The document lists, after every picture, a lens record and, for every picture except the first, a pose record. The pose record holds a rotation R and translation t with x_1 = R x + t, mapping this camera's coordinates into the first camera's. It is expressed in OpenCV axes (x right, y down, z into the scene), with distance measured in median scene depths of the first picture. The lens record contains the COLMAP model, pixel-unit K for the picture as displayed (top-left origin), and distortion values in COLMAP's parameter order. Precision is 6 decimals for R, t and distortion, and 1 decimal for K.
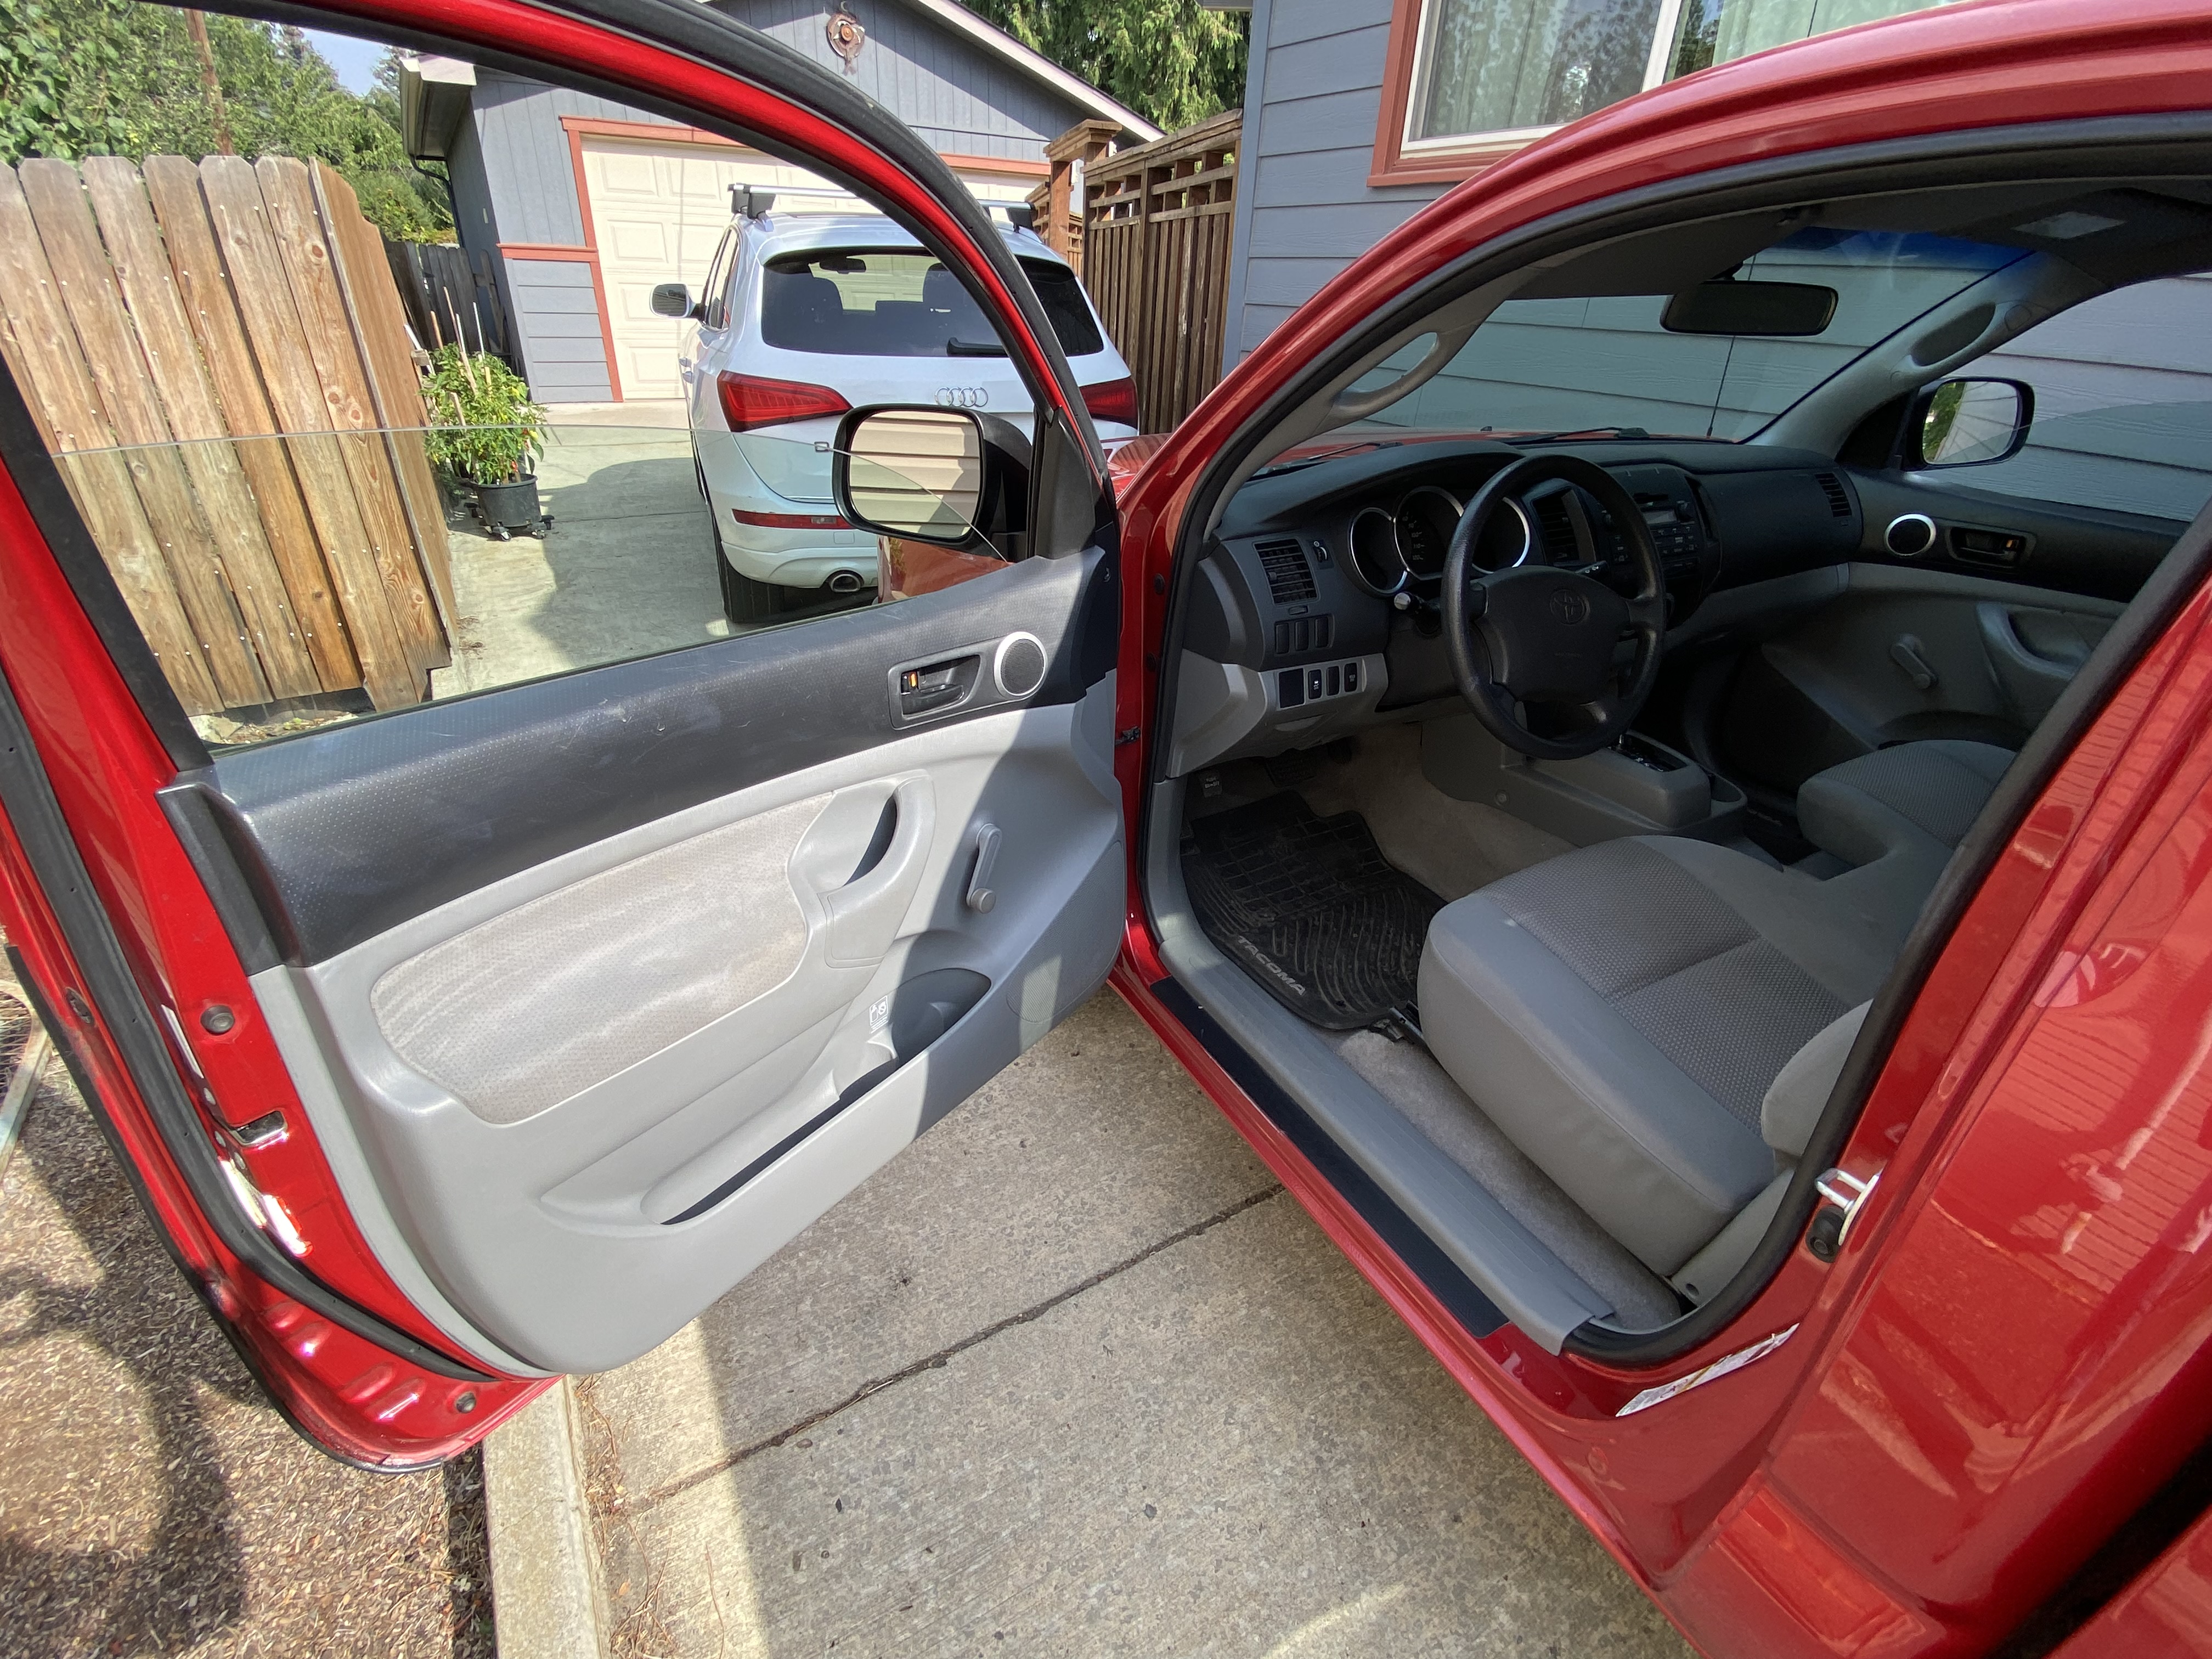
lens RADIAL K [[1019.5, 0, 1110.1], [0, 1019.5, 832.0], [0, 0, 1]] dist [0.016770, -0.018439]
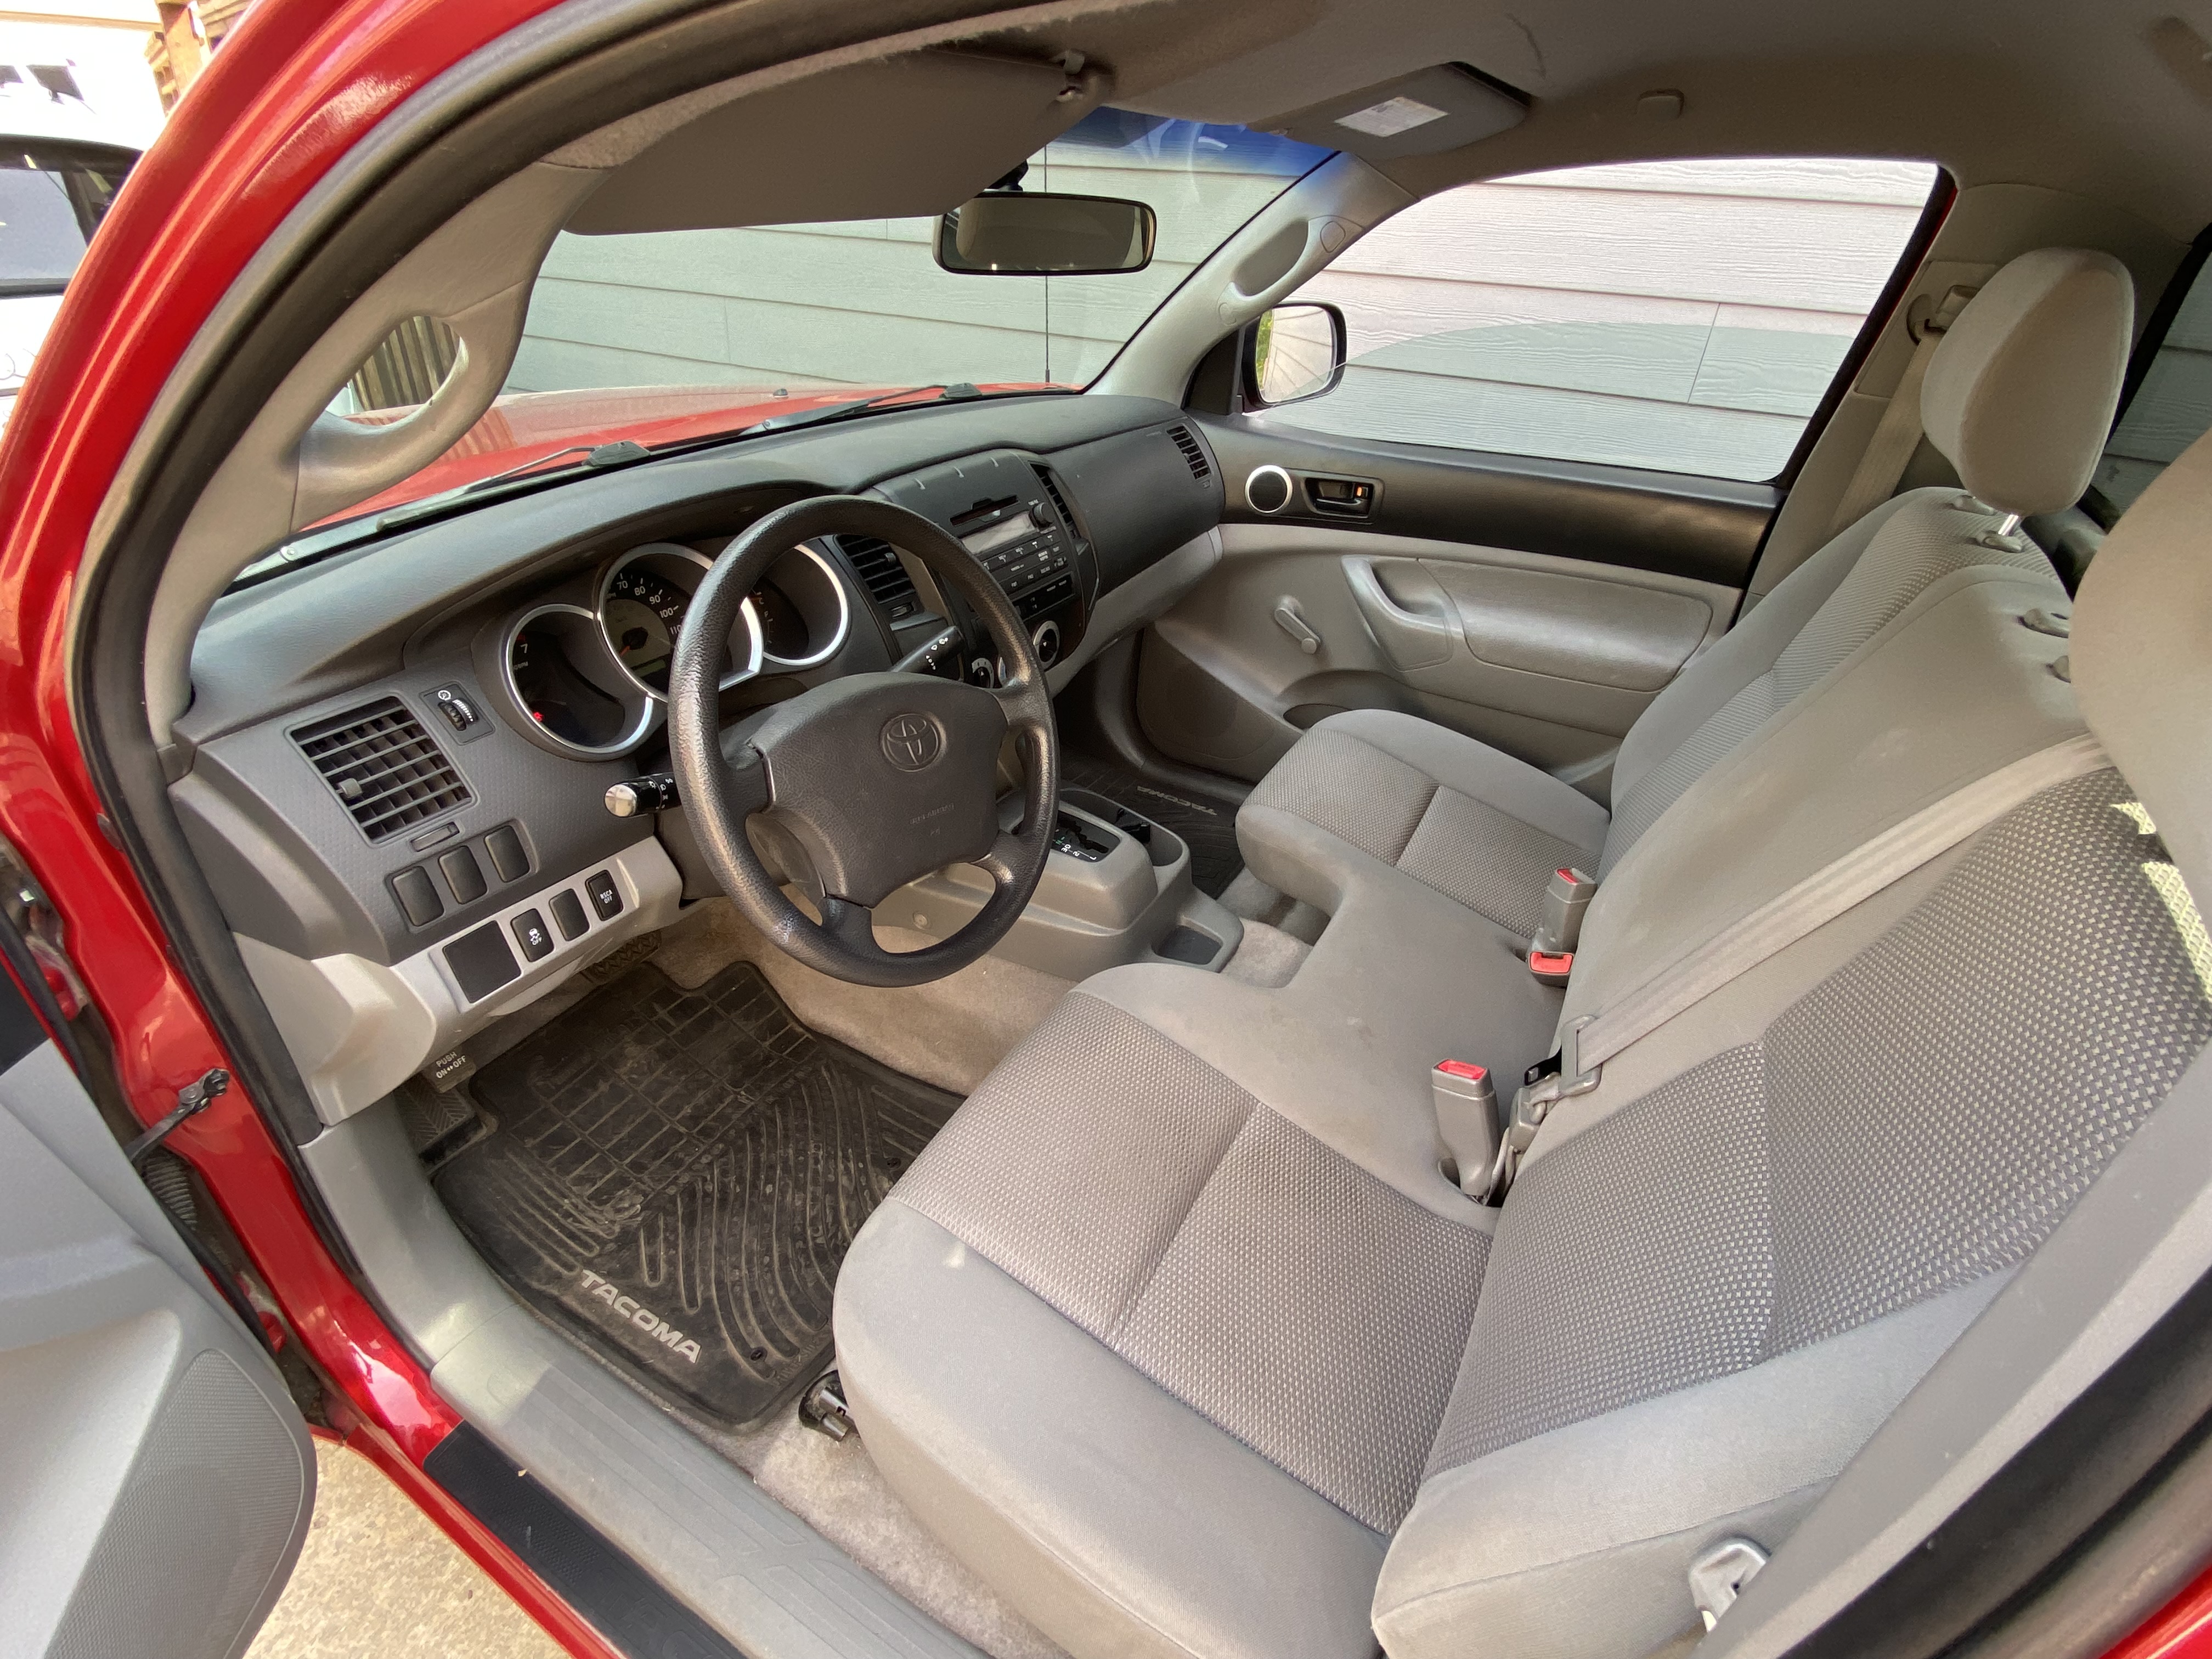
lens RADIAL K [[974.8, 0, 1106.0], [0, 974.8, 829.5], [0, 0, 1]] dist [0.030600, -0.015221]
pose [[0.851967, -0.274988, 0.445571, 0.214968], [0.233838, 0.961233, 0.146117, -0.181367], [-0.468478, -0.020296, 0.883242, 0.332769]]
